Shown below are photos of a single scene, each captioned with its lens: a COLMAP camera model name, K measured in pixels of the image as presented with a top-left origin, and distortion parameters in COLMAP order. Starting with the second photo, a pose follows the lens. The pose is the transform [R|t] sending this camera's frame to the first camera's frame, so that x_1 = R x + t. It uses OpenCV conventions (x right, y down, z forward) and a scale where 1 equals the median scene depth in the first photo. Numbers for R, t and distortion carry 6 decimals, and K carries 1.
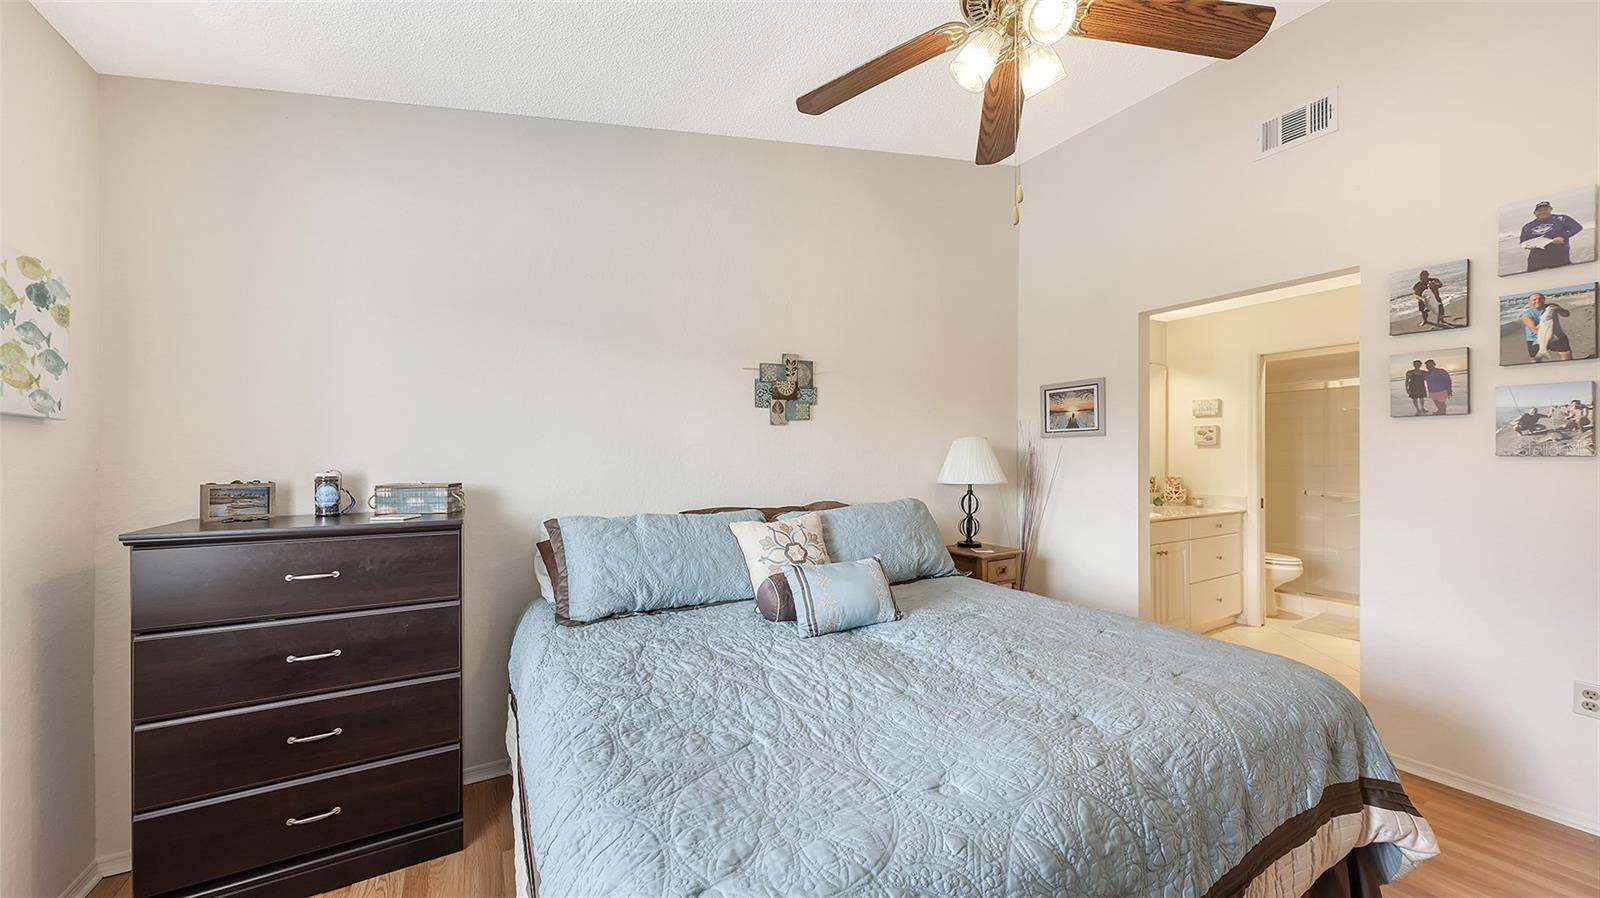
lens RADIAL K [[553.3, 0, 790.5], [0, 553.3, 452.4], [0, 0, 1]] dist [0.002916, -0.000880]
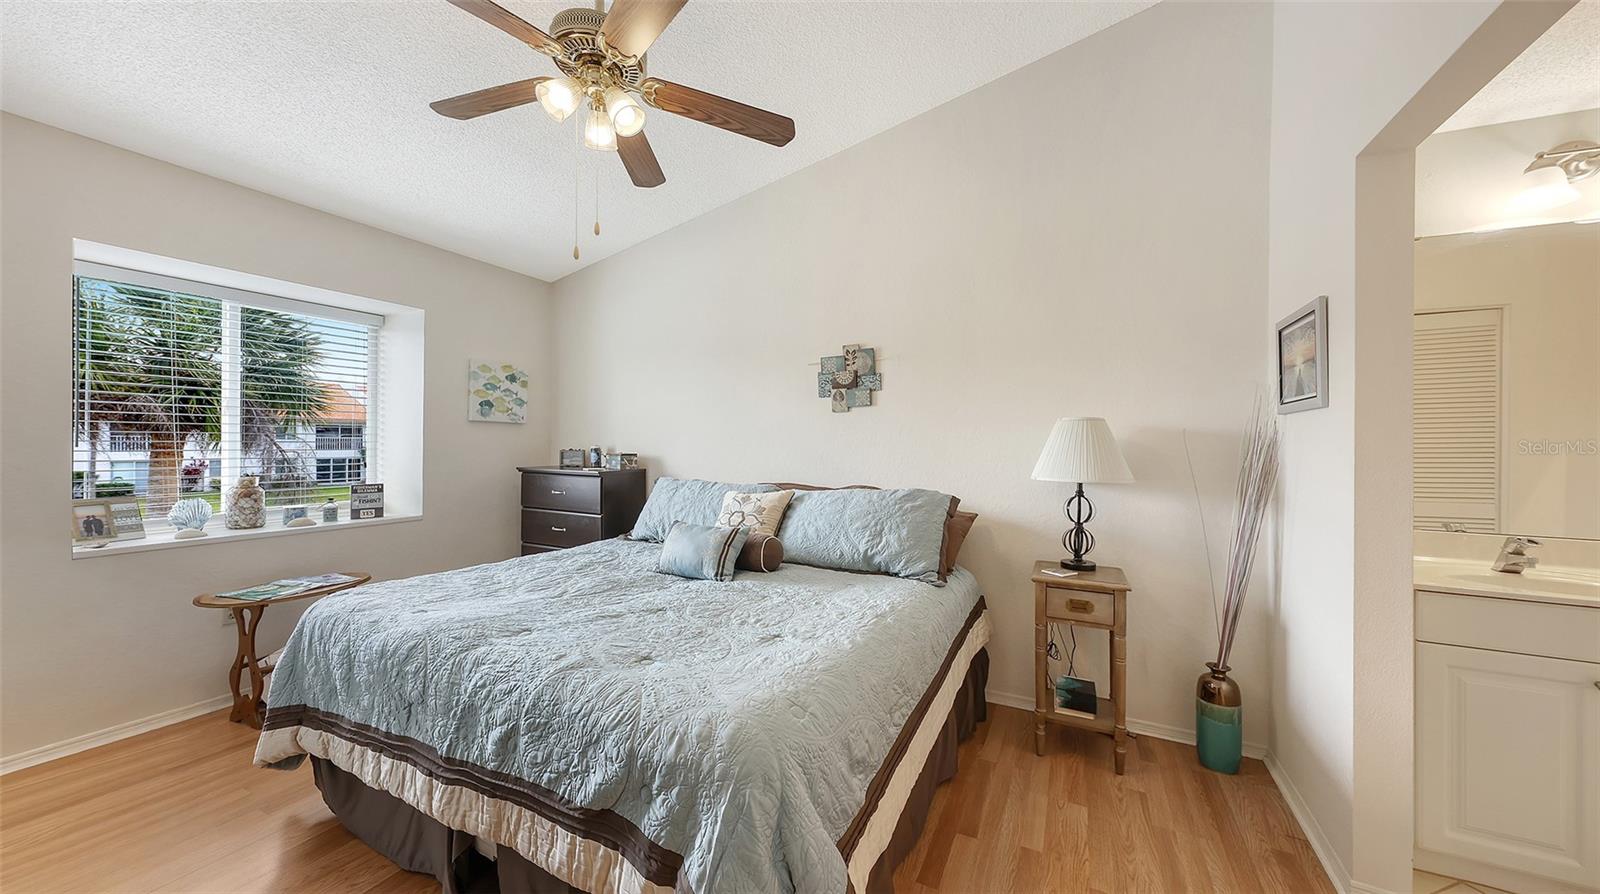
lens RADIAL K [[553.3, 0, 793.9], [0, 553.3, 437.6], [0, 0, 1]] dist [0.002916, -0.000880]
pose [[0.547589, 0.002245, -0.836744, 0.838999], [-0.006215, 0.999980, -0.001384, 0.002297], [0.836724, 0.005958, 0.547592, 0.332450]]
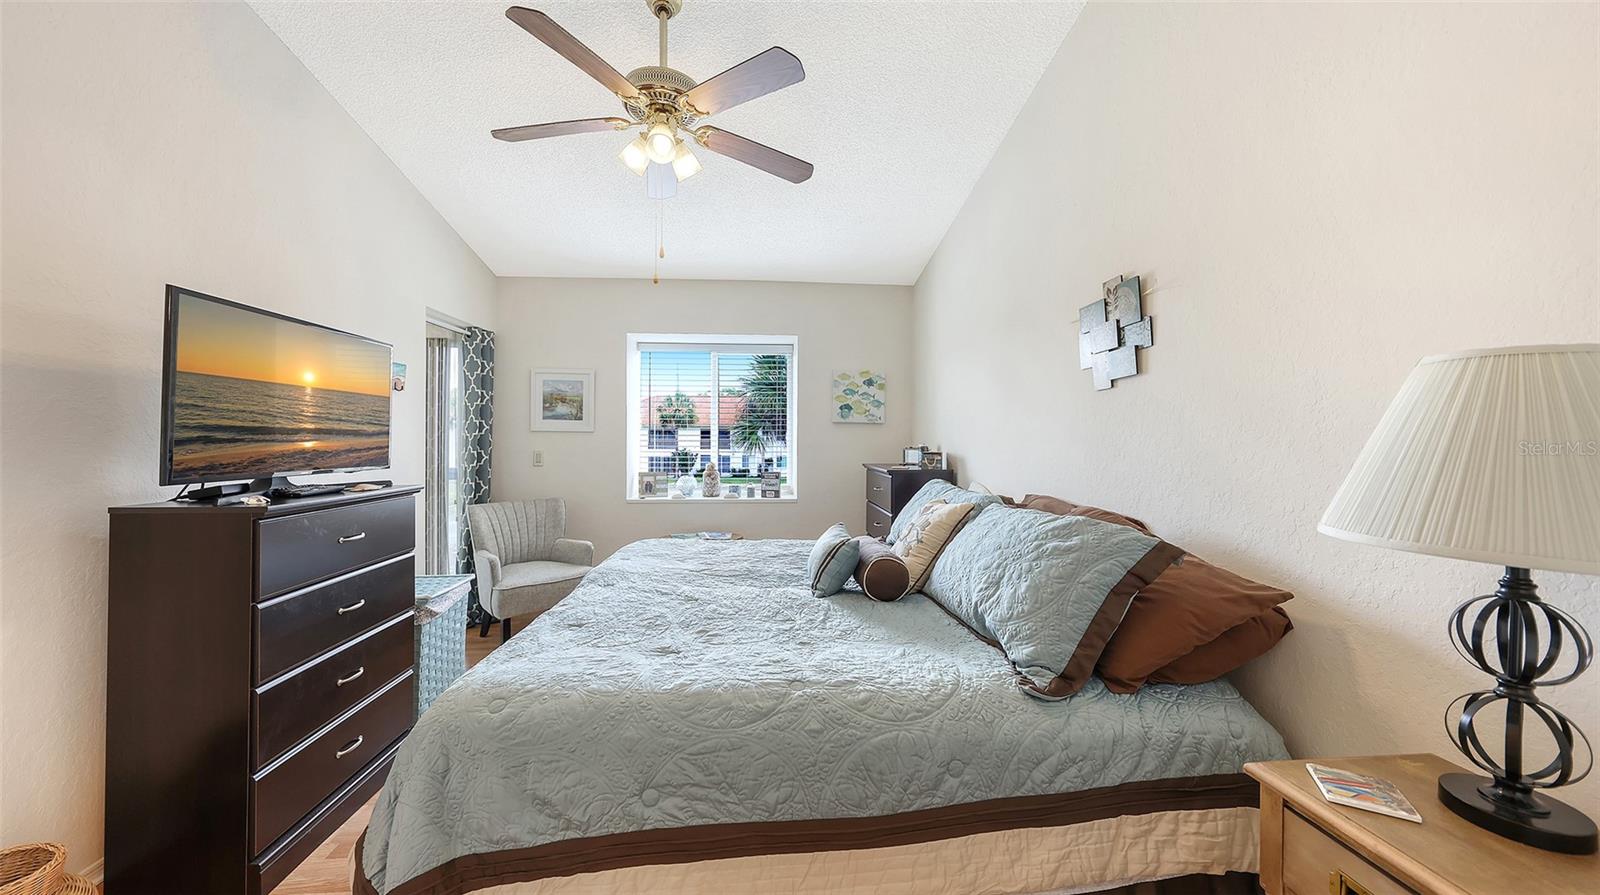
lens RADIAL K [[553.3, 0, 789.3], [0, 553.3, 438.6], [0, 0, 1]] dist [0.002916, -0.000880]
pose [[-0.433738, 0.003820, -0.901031, 0.767976], [0.006632, 0.999977, 0.001047, 0.007787], [0.901014, -0.005521, -0.433754, 0.949129]]
